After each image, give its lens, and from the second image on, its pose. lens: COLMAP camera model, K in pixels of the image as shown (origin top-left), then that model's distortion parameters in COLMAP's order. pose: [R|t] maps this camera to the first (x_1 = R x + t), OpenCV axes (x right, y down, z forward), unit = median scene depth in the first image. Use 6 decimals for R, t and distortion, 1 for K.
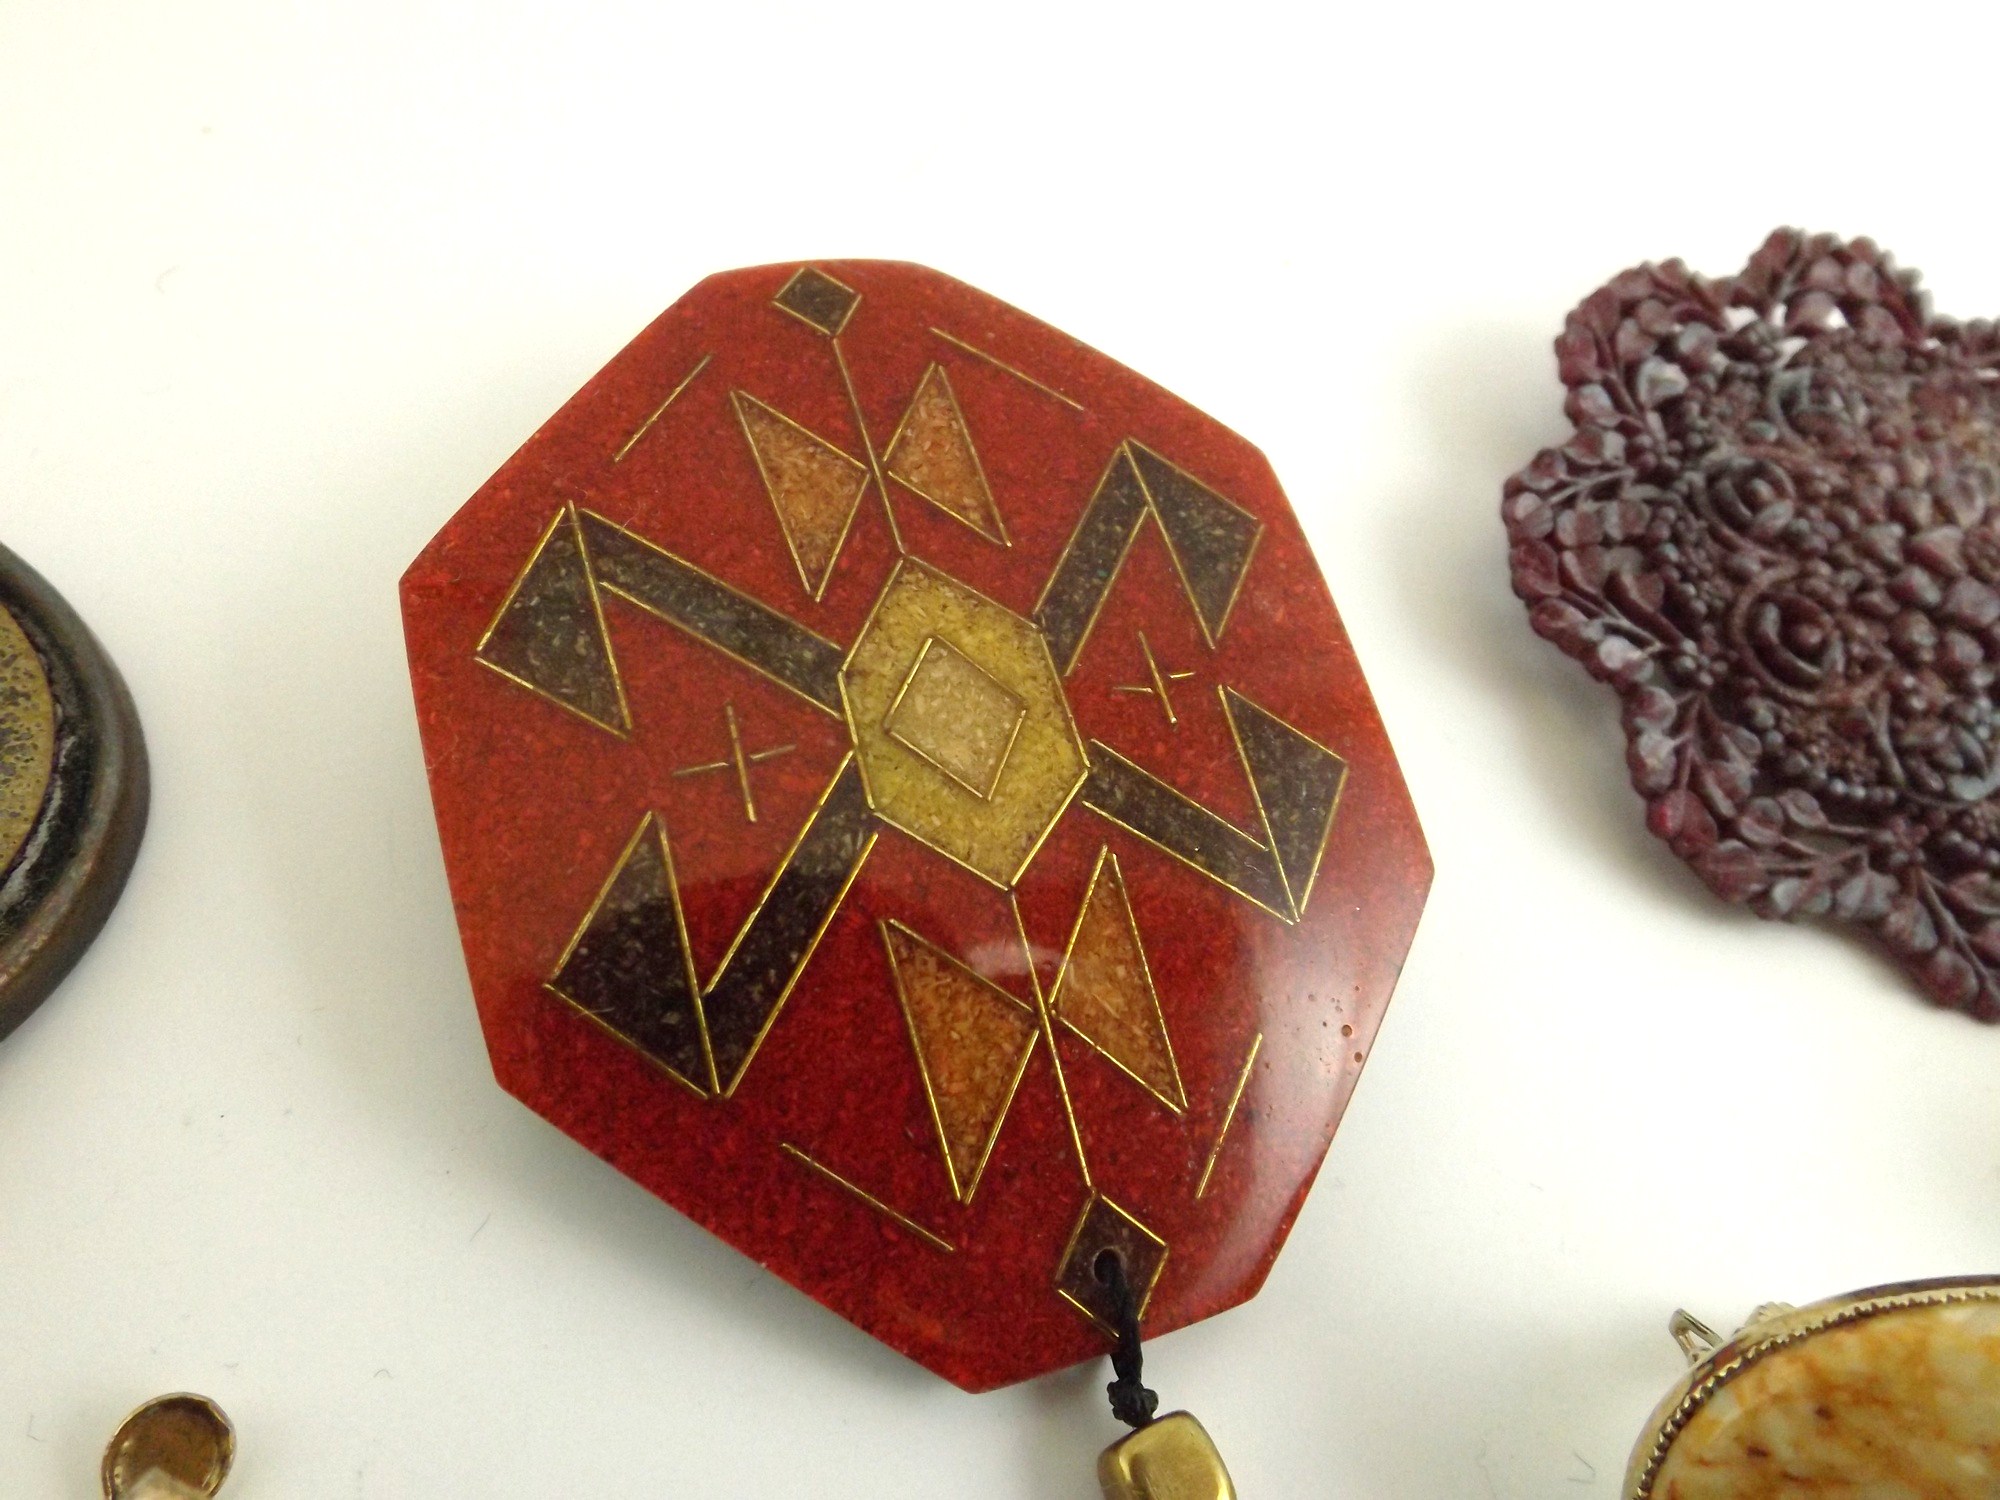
lens RADIAL K [[1394.5, 0, 1000.0], [0, 1394.5, 750.0], [0, 0, 1]] dist [0.034442, 0.000140]
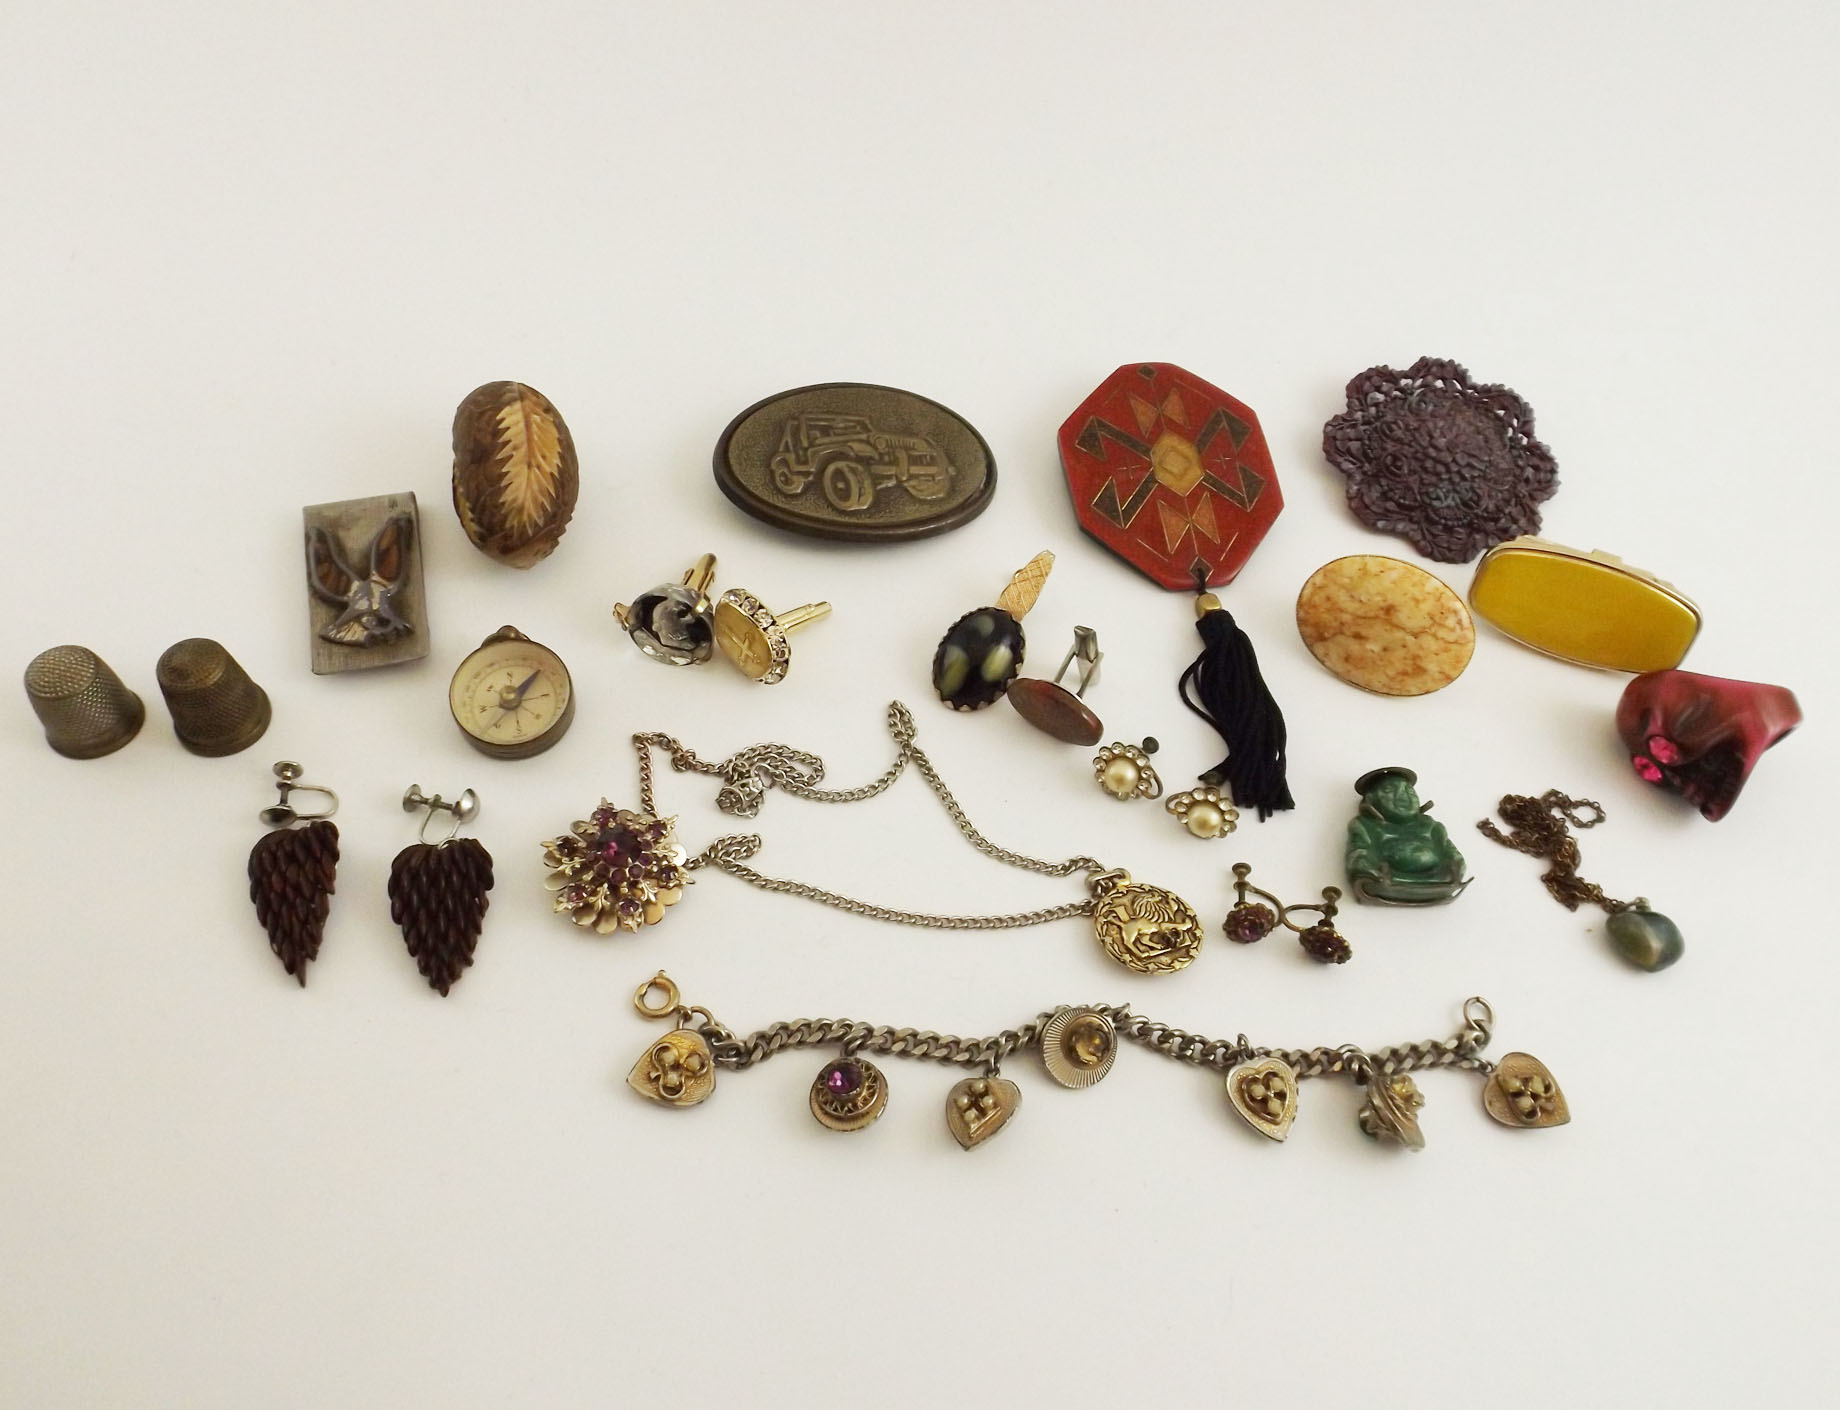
lens RADIAL K [[1440.7, 0, 920.0], [0, 1440.7, 705.0], [0, 0, 1]] dist [0.001711, 0.001661]
pose [[0.981966, 0.063279, -0.178152, 0.031862], [-0.073422, 0.996000, -0.050923, 0.877921], [0.174217, 0.063085, 0.982684, -3.073297]]
